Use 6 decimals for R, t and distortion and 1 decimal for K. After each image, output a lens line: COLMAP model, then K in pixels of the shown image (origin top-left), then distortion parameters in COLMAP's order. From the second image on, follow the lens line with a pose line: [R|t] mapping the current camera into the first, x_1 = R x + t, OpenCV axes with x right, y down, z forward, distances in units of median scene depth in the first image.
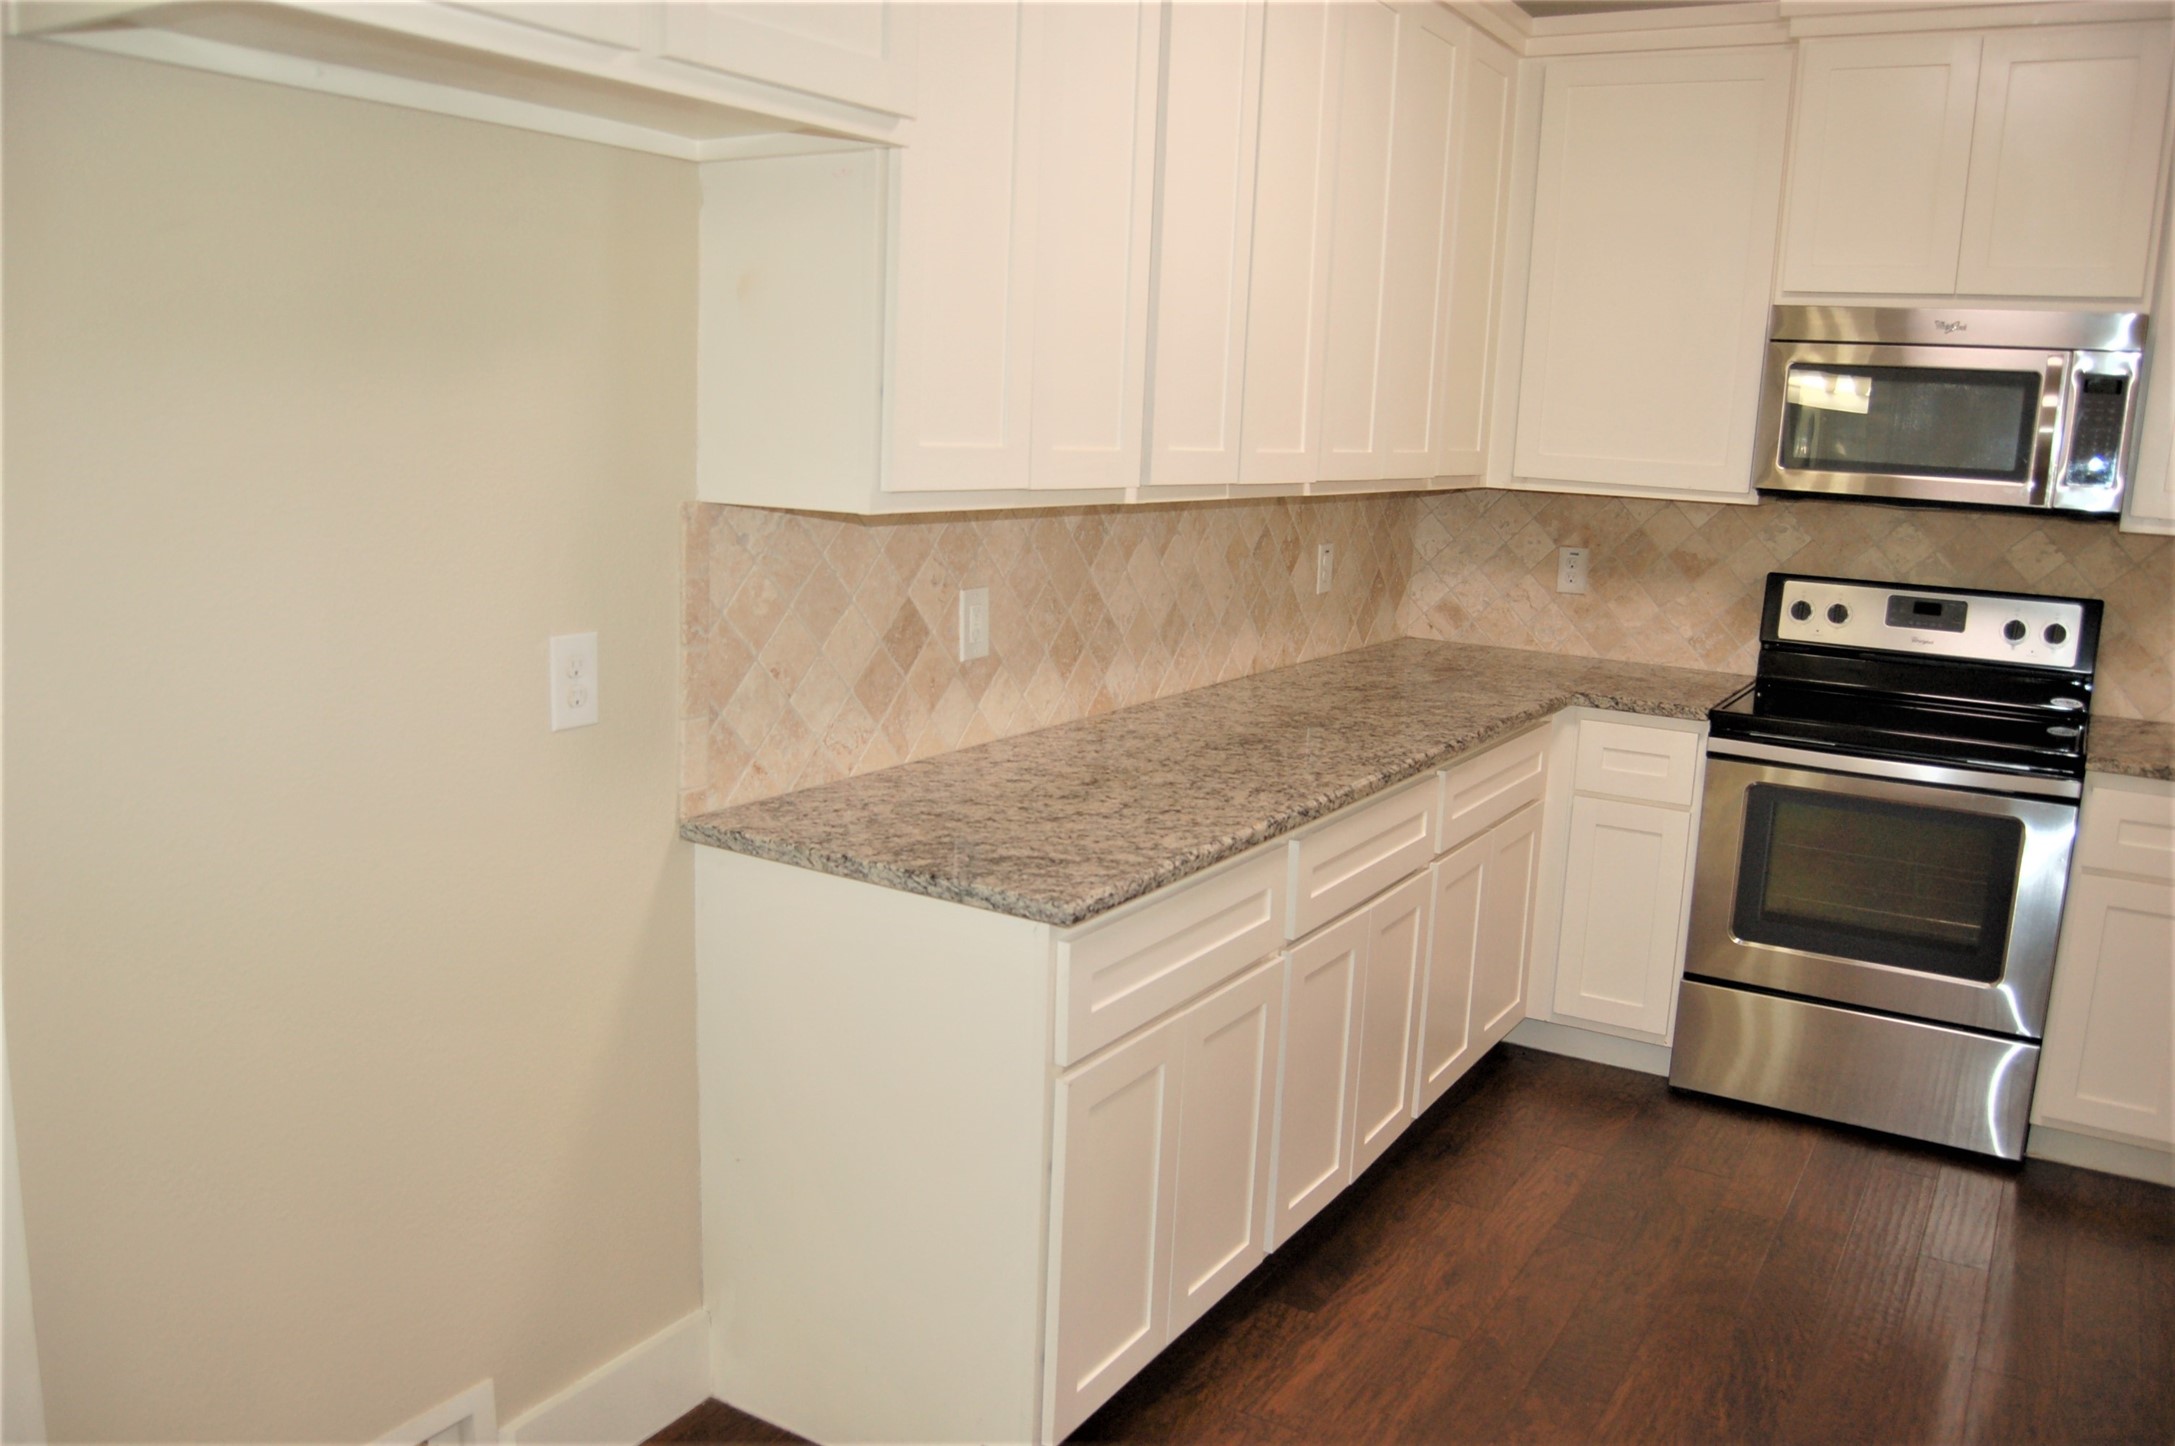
lens RADIAL K [[1734.0, 0, 1046.2], [0, 1734.0, 749.3], [0, 0, 1]] dist [-0.088646, 0.014365]
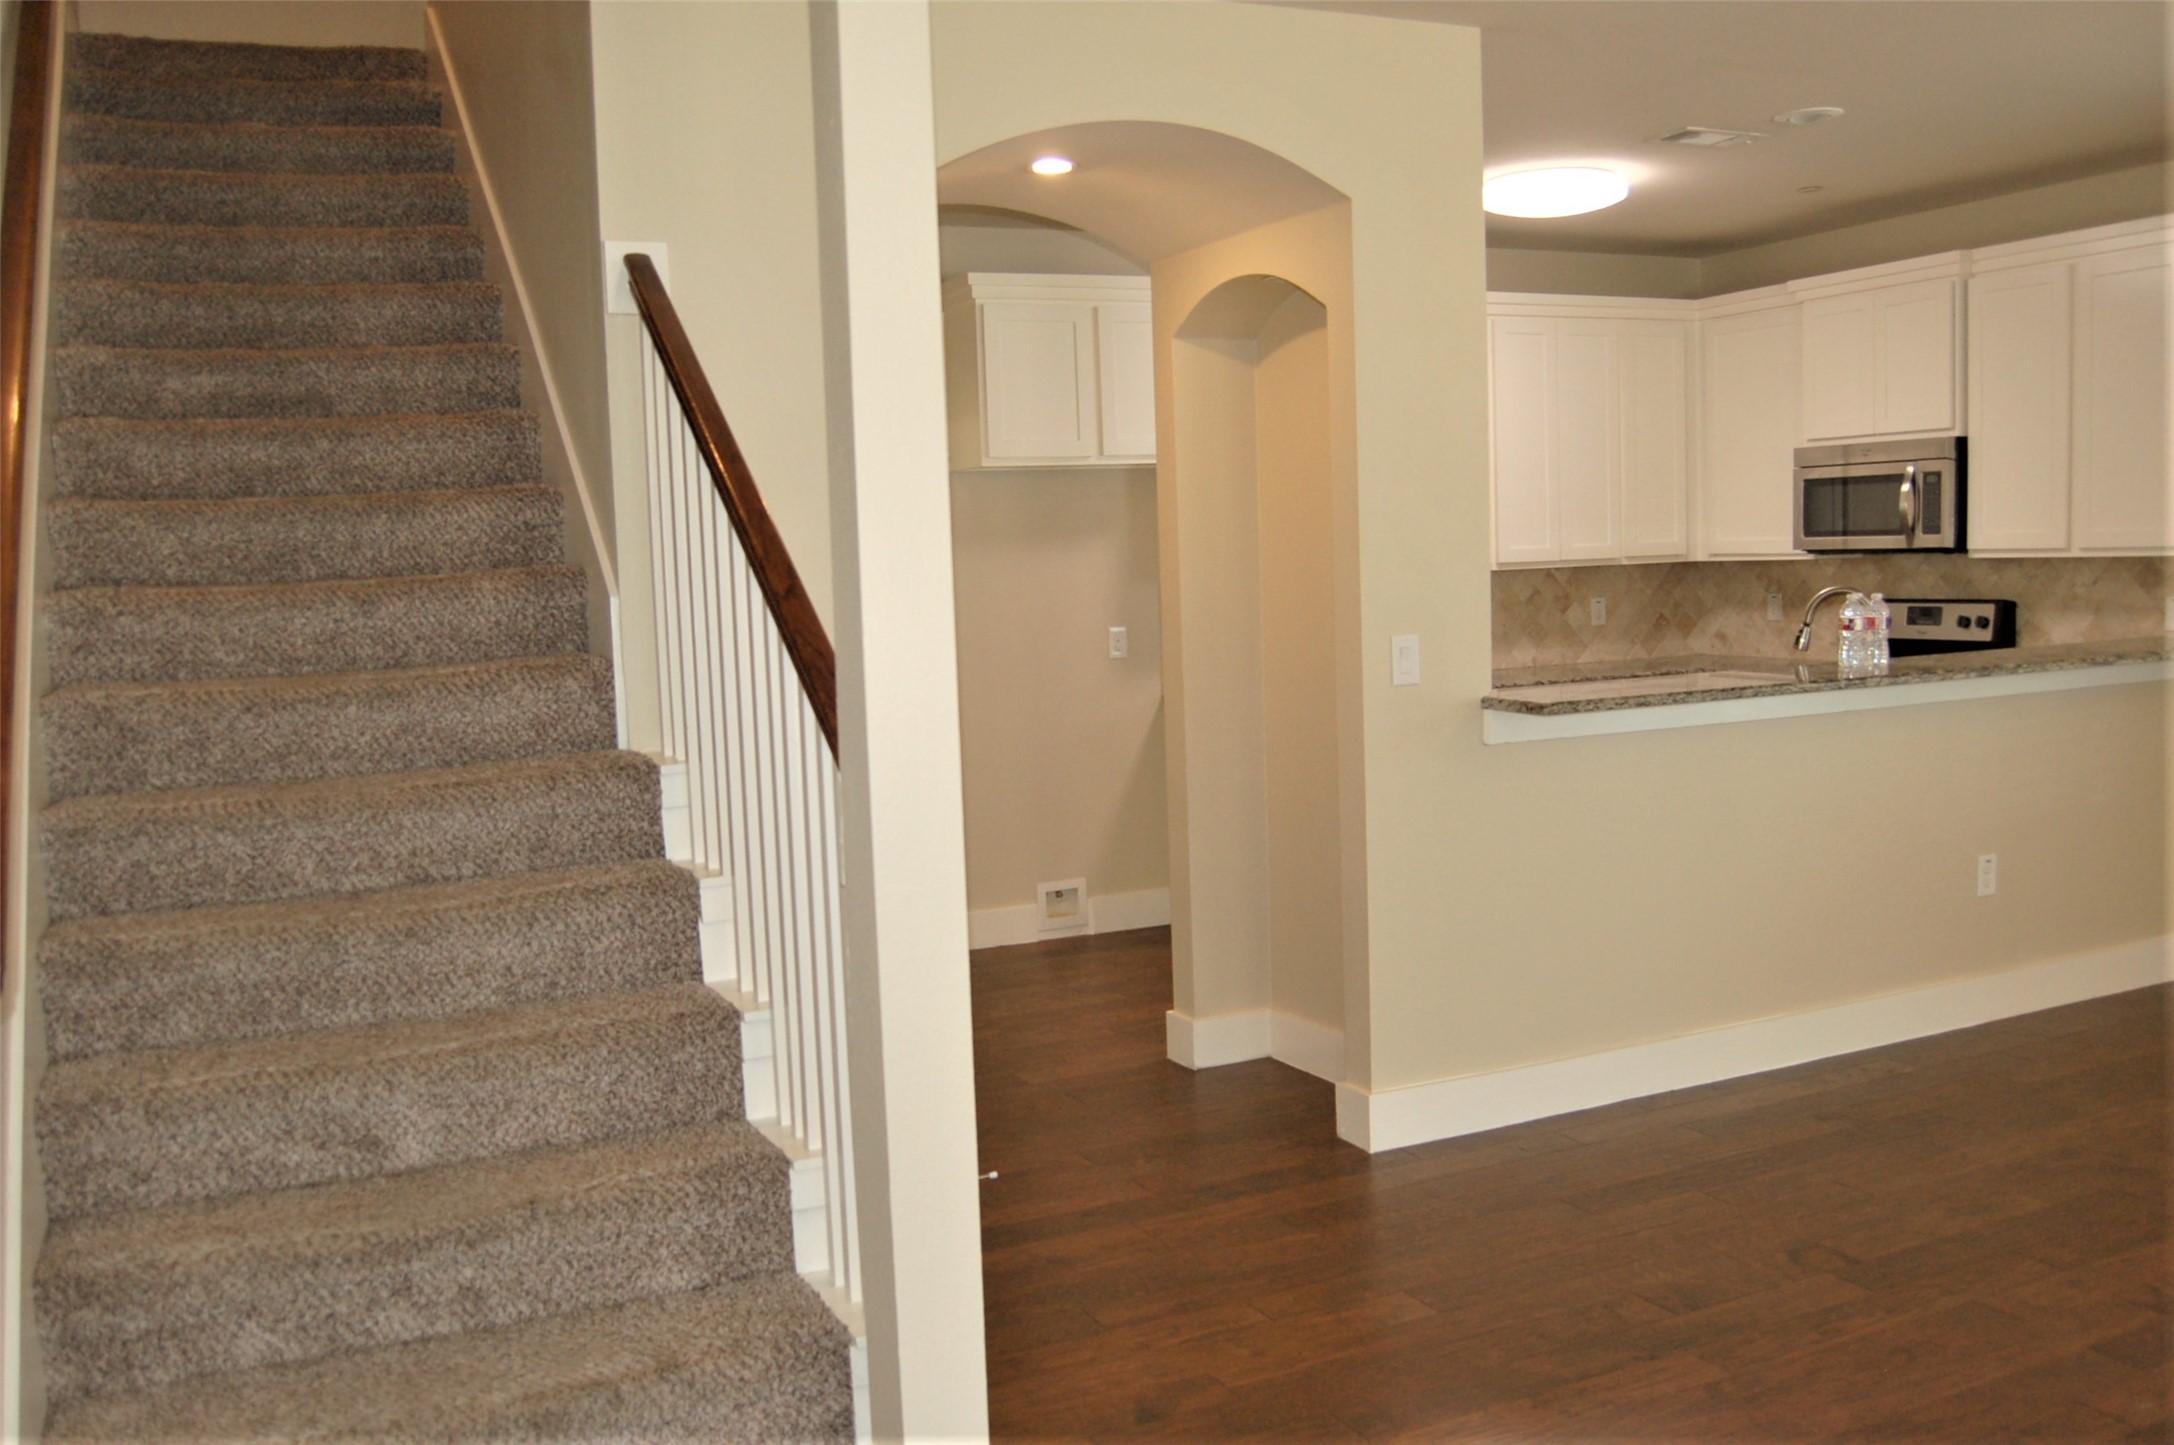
lens RADIAL K [[1861.9, 0, 1035.5], [0, 1861.9, 743.8], [0, 0, 1]] dist [-0.087356, -0.001979]
pose [[0.827846, -0.015023, -0.560754, 0.844527], [-0.038424, 0.995775, -0.083404, 0.244491], [0.559637, 0.090592, 0.823771, -1.028879]]
